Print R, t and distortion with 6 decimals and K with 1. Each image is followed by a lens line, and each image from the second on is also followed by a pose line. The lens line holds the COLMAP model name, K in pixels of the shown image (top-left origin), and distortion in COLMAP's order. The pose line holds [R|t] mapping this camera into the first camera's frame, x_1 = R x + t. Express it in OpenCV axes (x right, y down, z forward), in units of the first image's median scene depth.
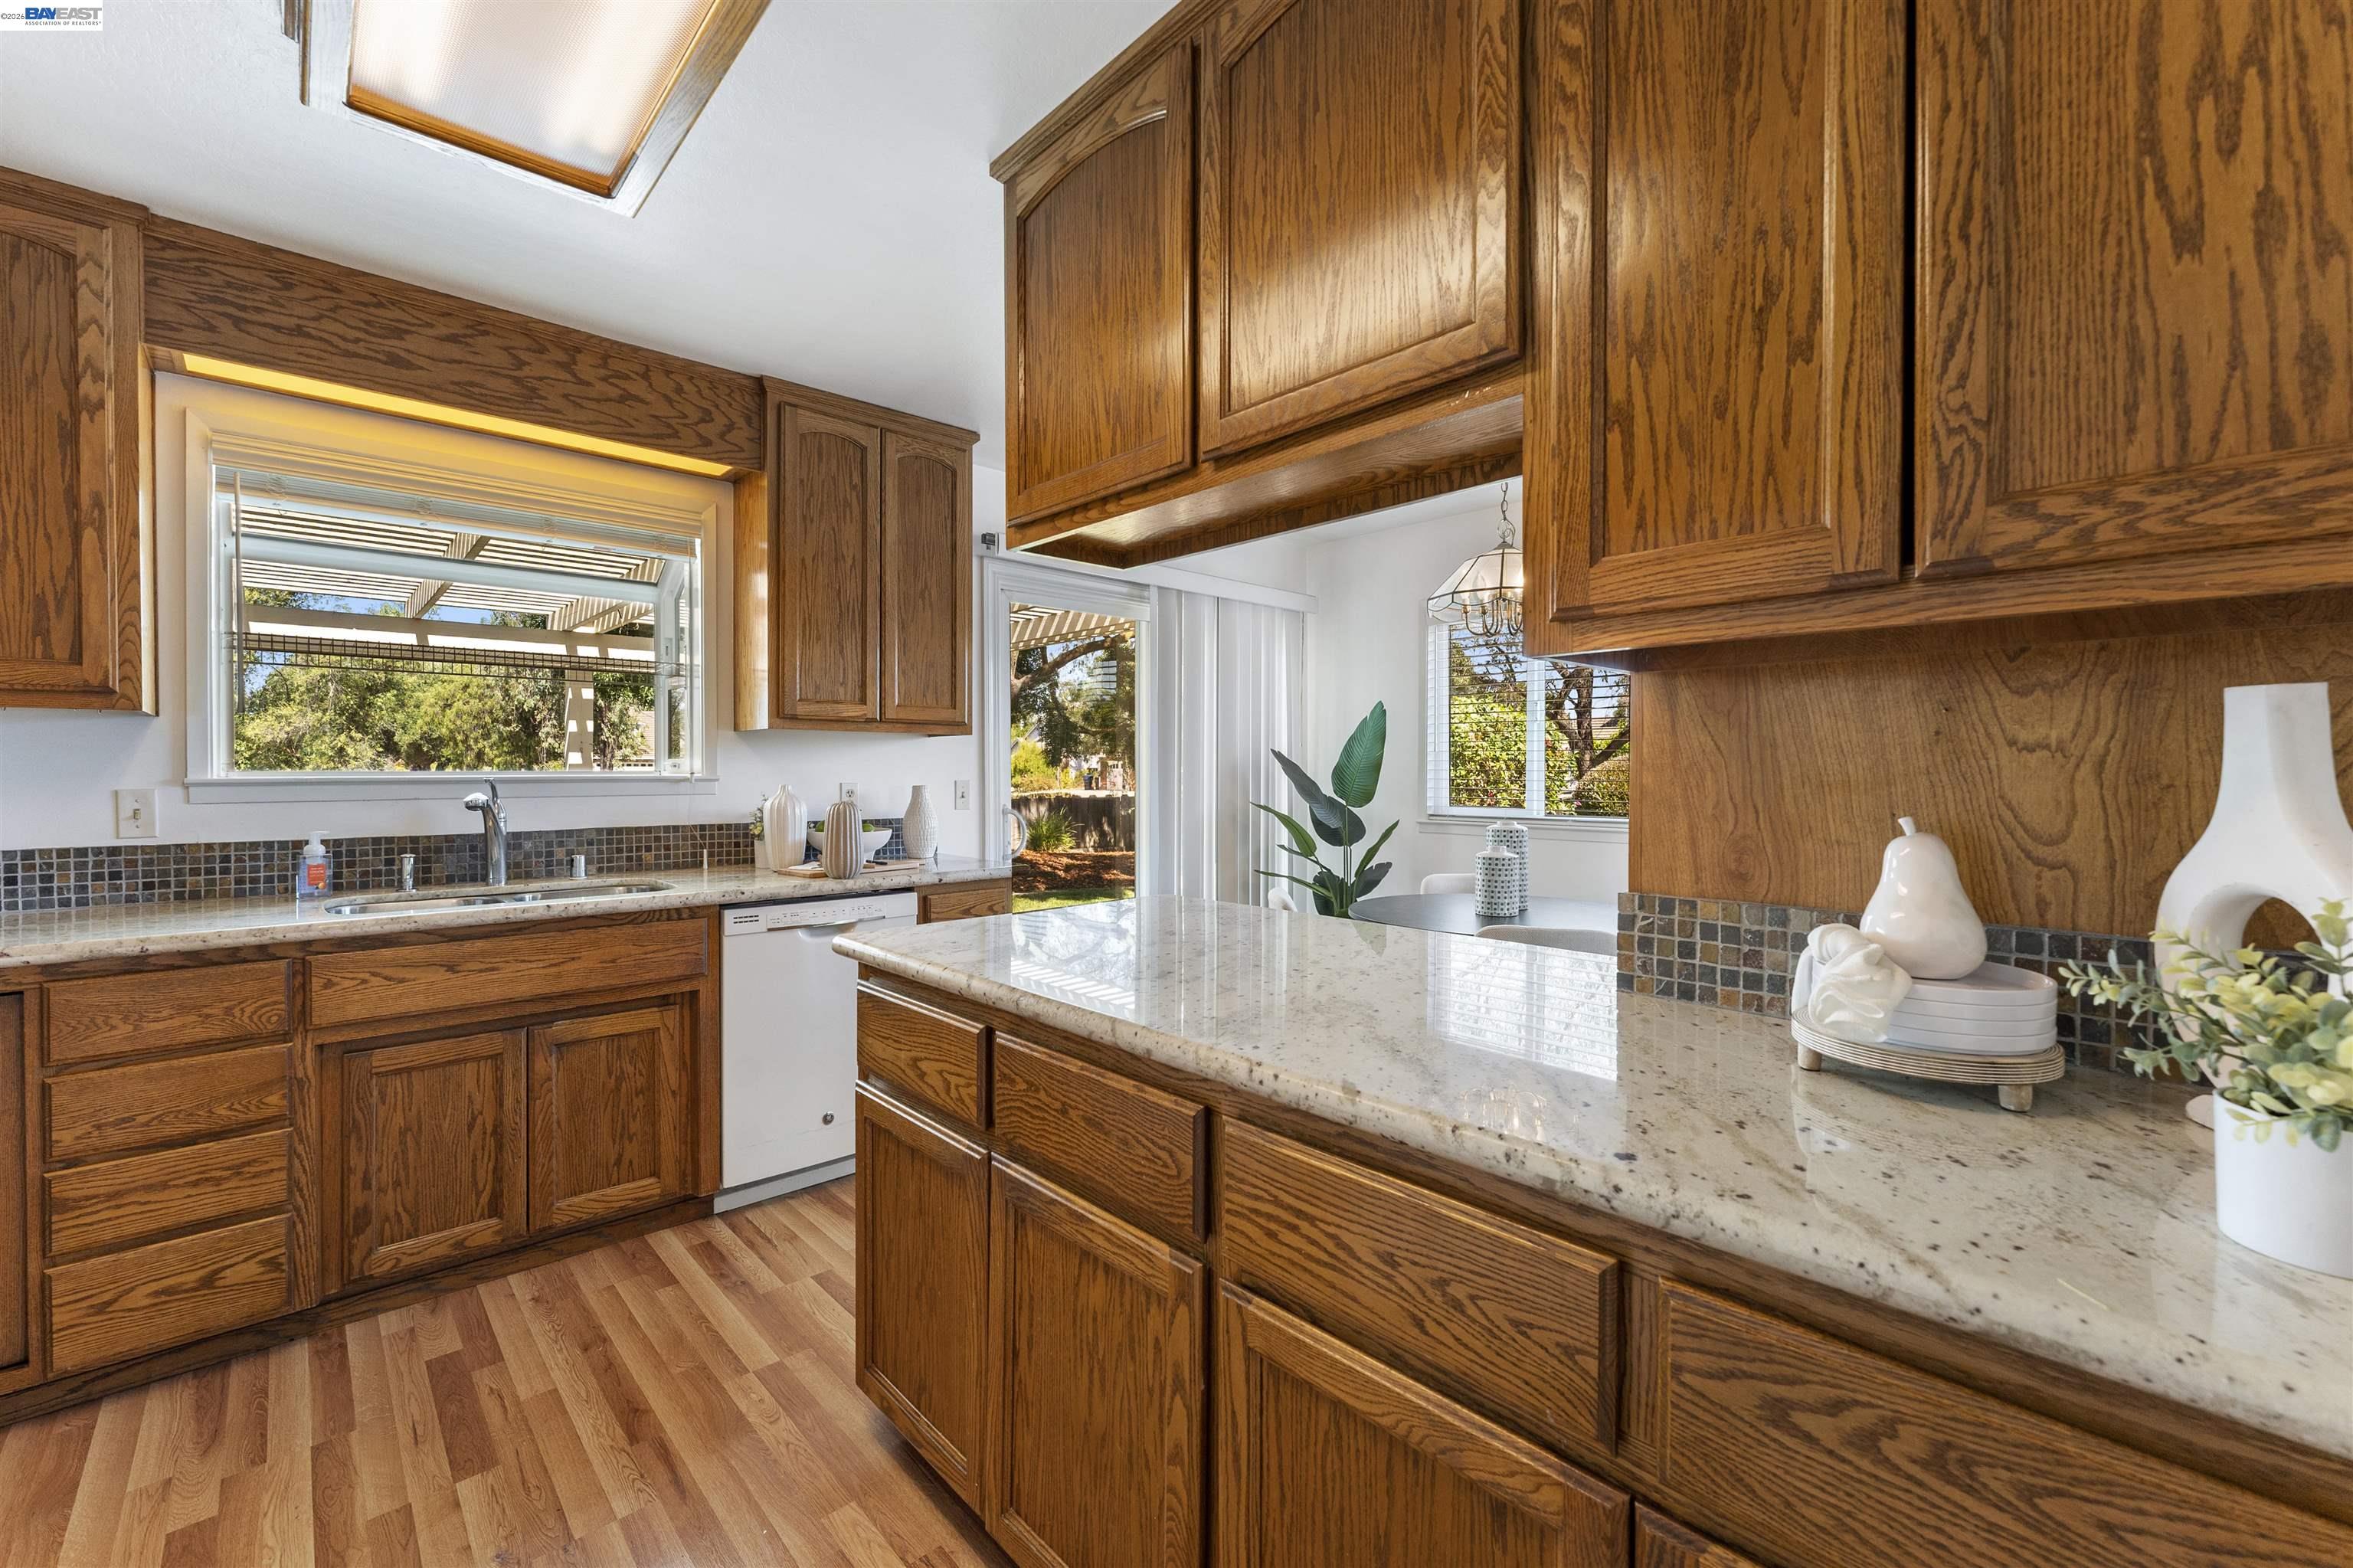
lens RADIAL K [[1024.4, 0, 1129.4], [0, 1024.4, 780.9], [0, 0, 1]] dist [0.000901, 0.000184]
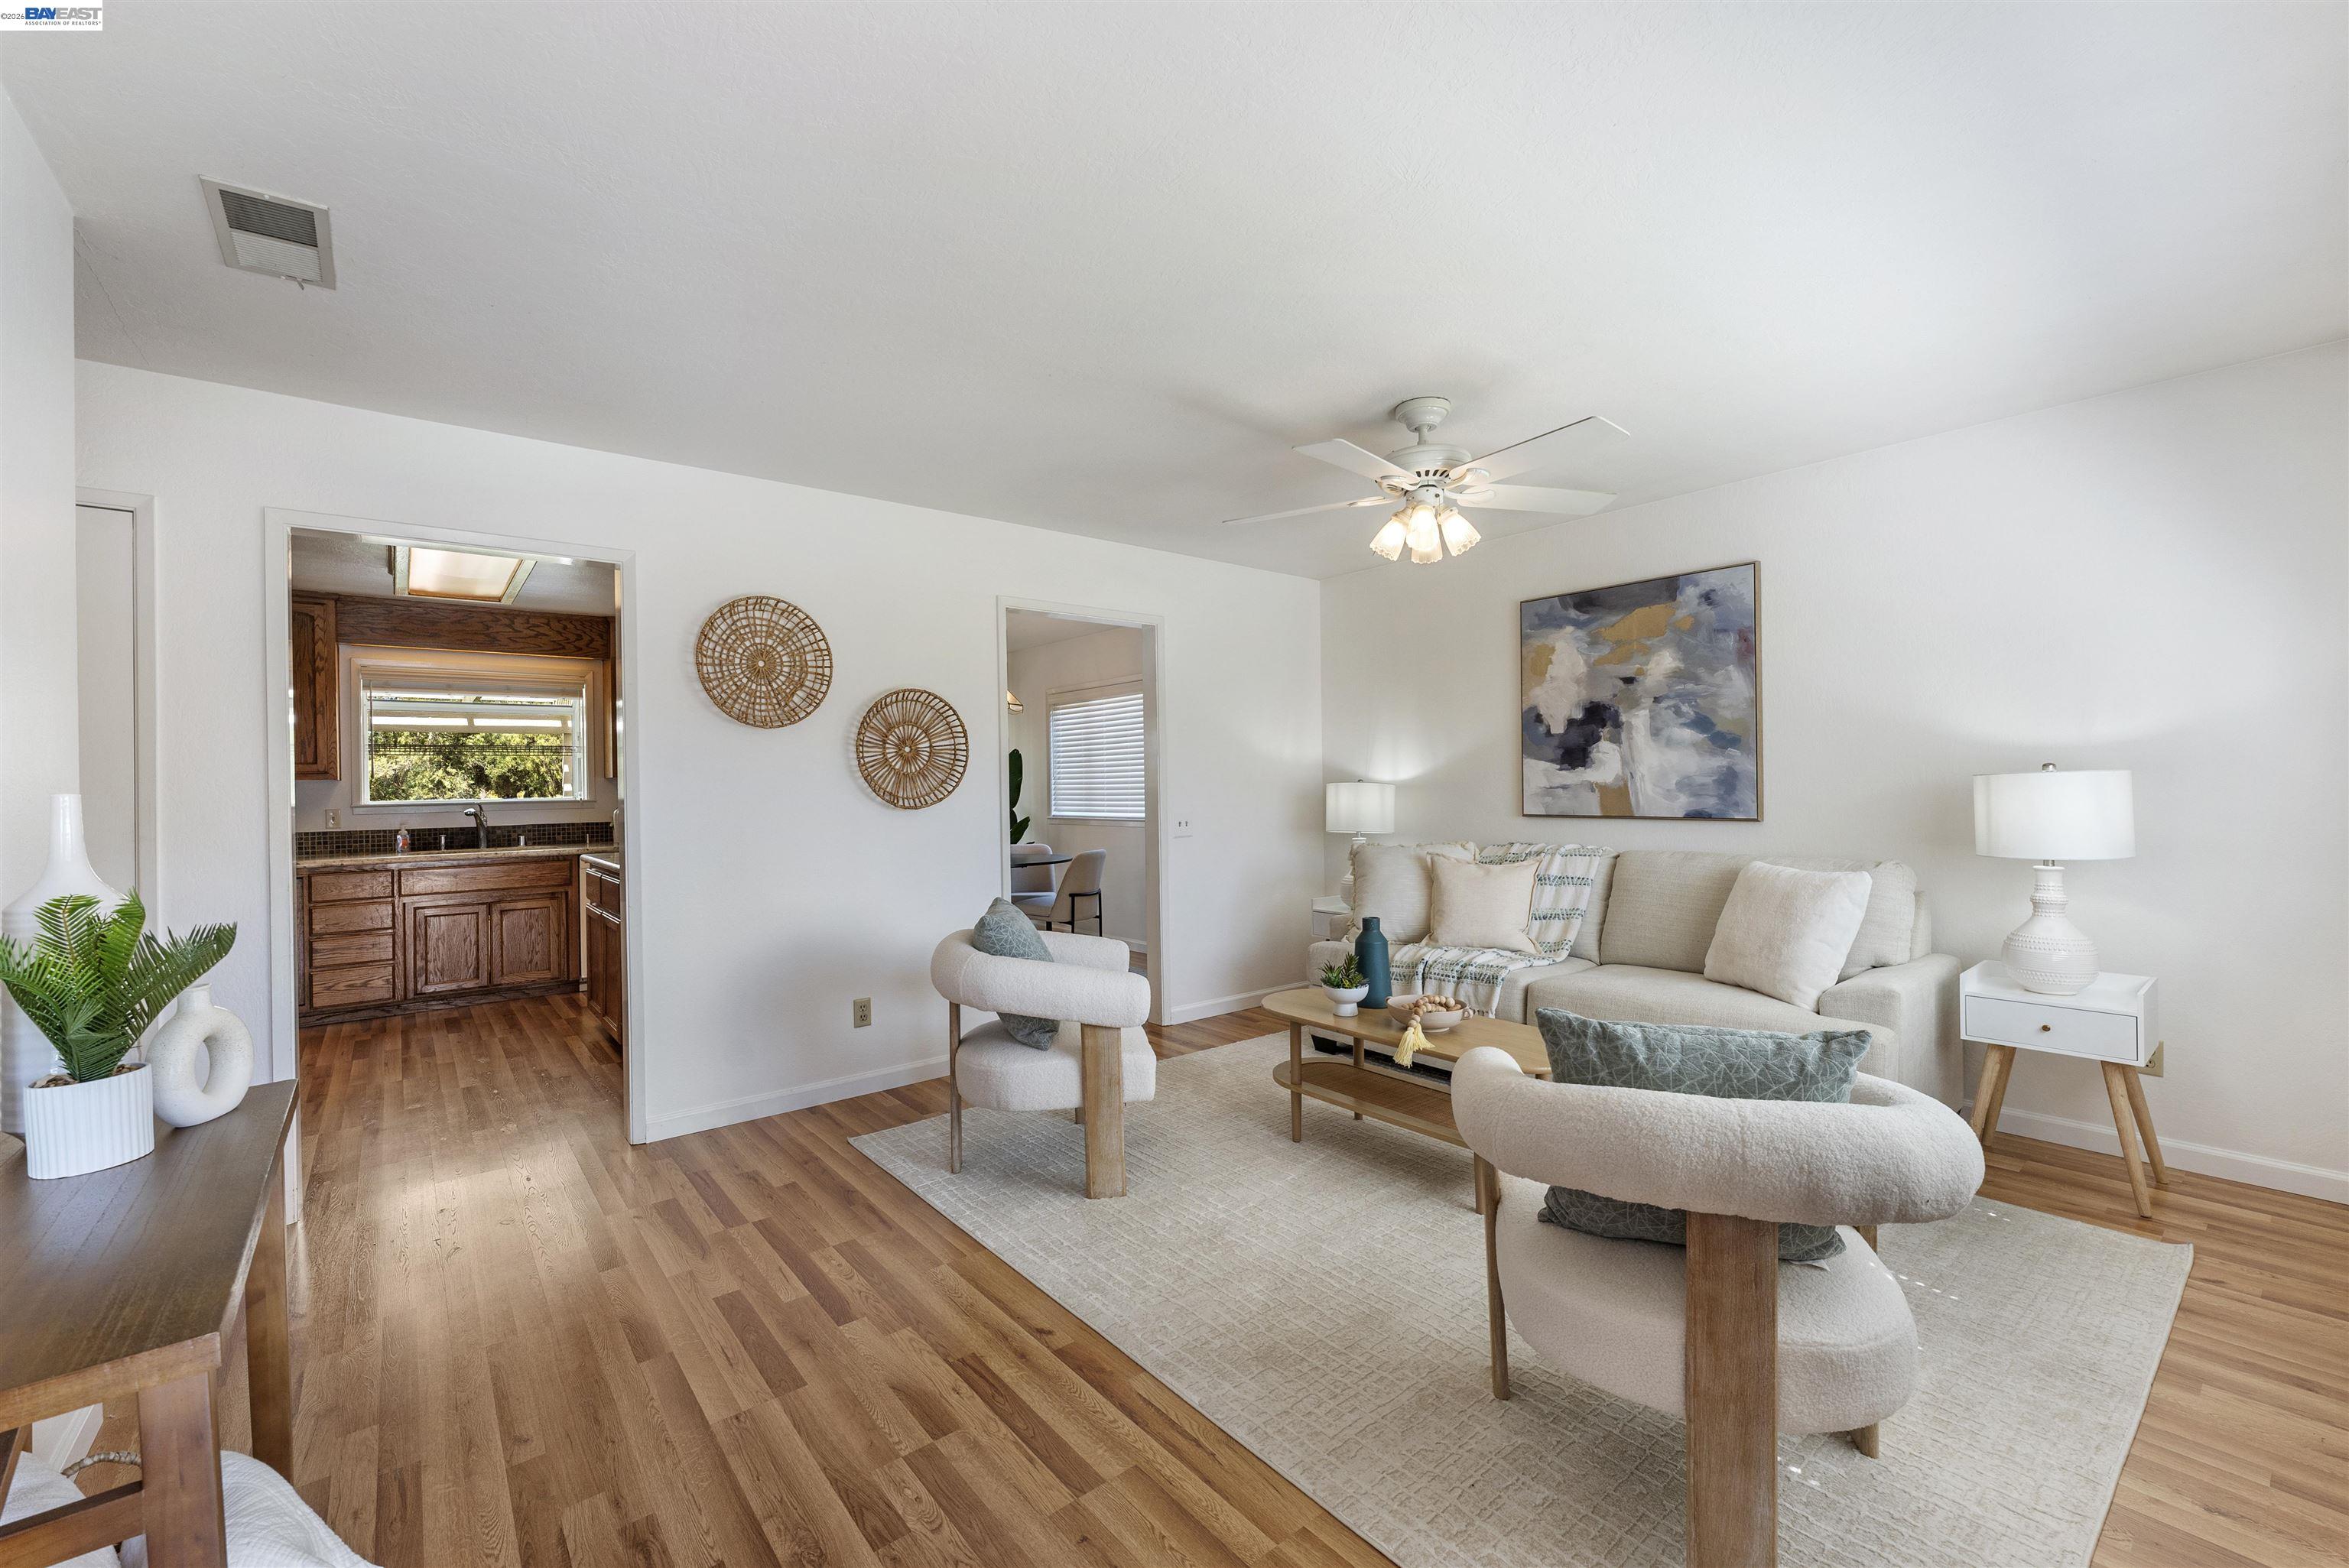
lens RADIAL K [[952.4, 0, 1166.9], [0, 952.4, 782.4], [0, 0, 1]] dist [0.000770, 0.000121]
pose [[0.999782, -0.019631, -0.007076, 1.047537], [0.019534, 0.999719, -0.013439, 0.012377], [0.007337, 0.013298, 0.999885, -1.264763]]
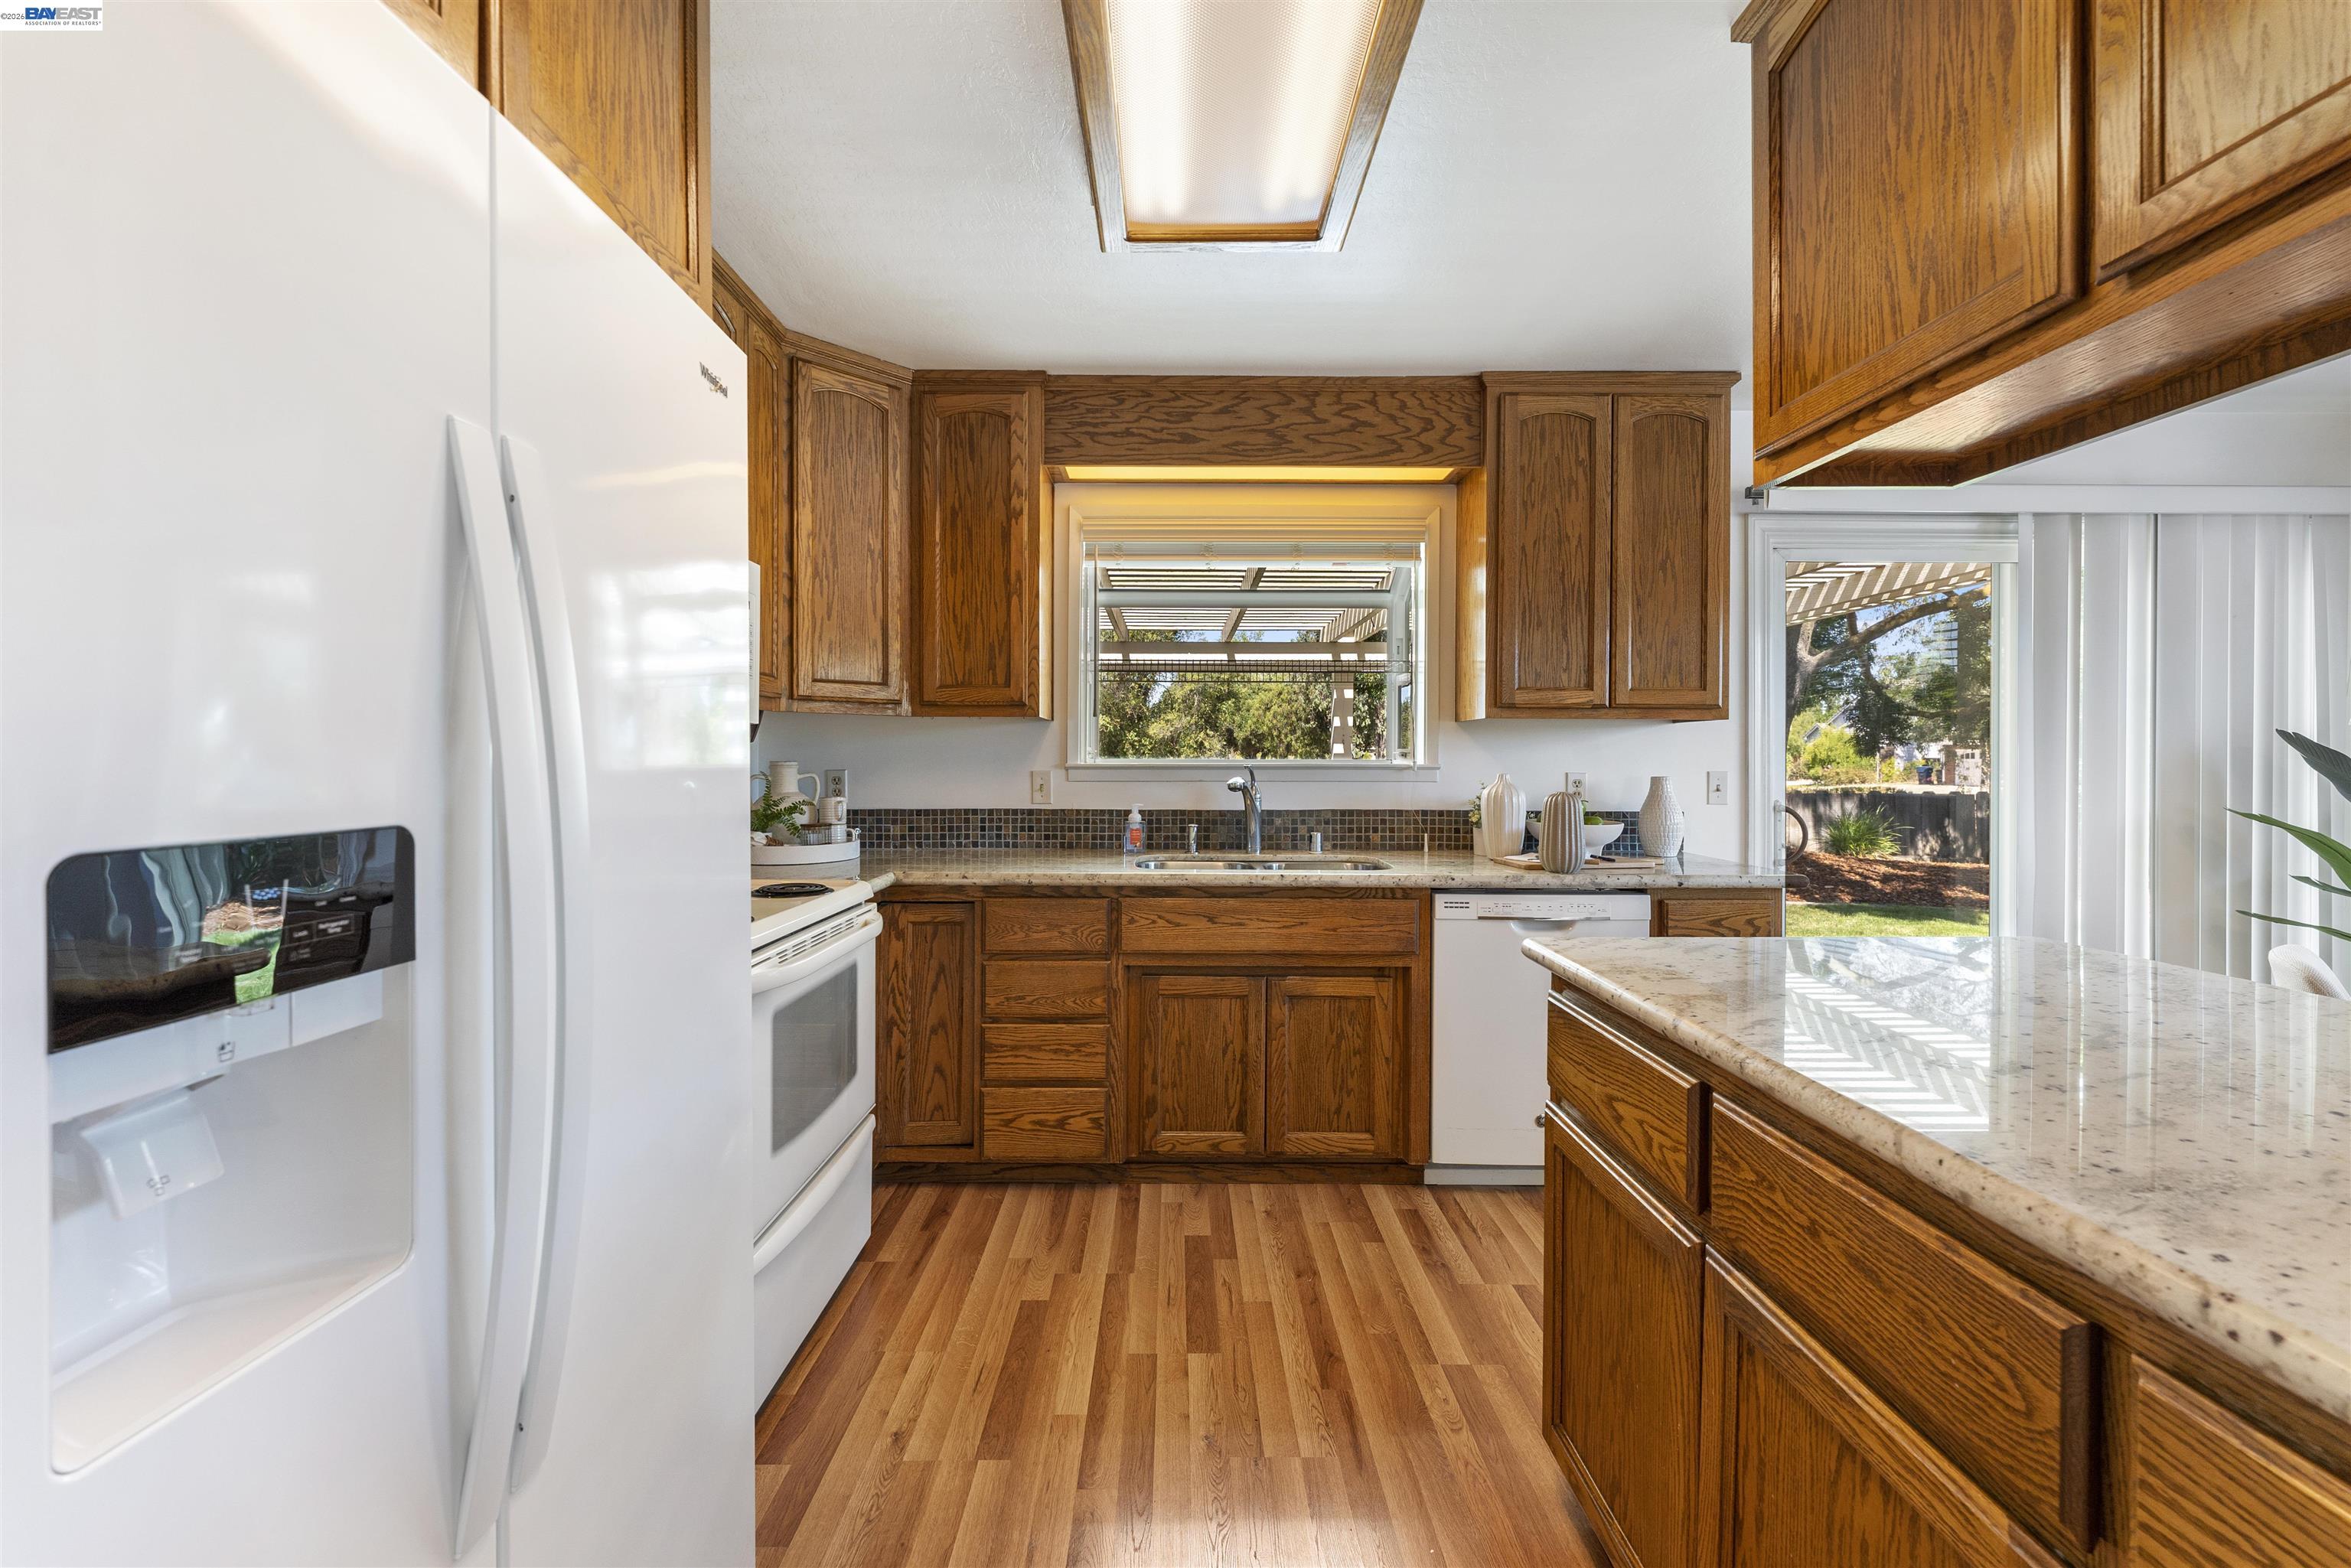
lens RADIAL K [[930.3, 0, 1103.7], [0, 930.3, 757.6], [0, 0, 1]] dist [-0.001548, 0.000400]
pose [[0.721526, 0.002496, -0.692383, 0.015306], [-0.010732, 0.999914, -0.007579, -0.001143], [0.692305, 0.012899, 0.721490, 0.094906]]
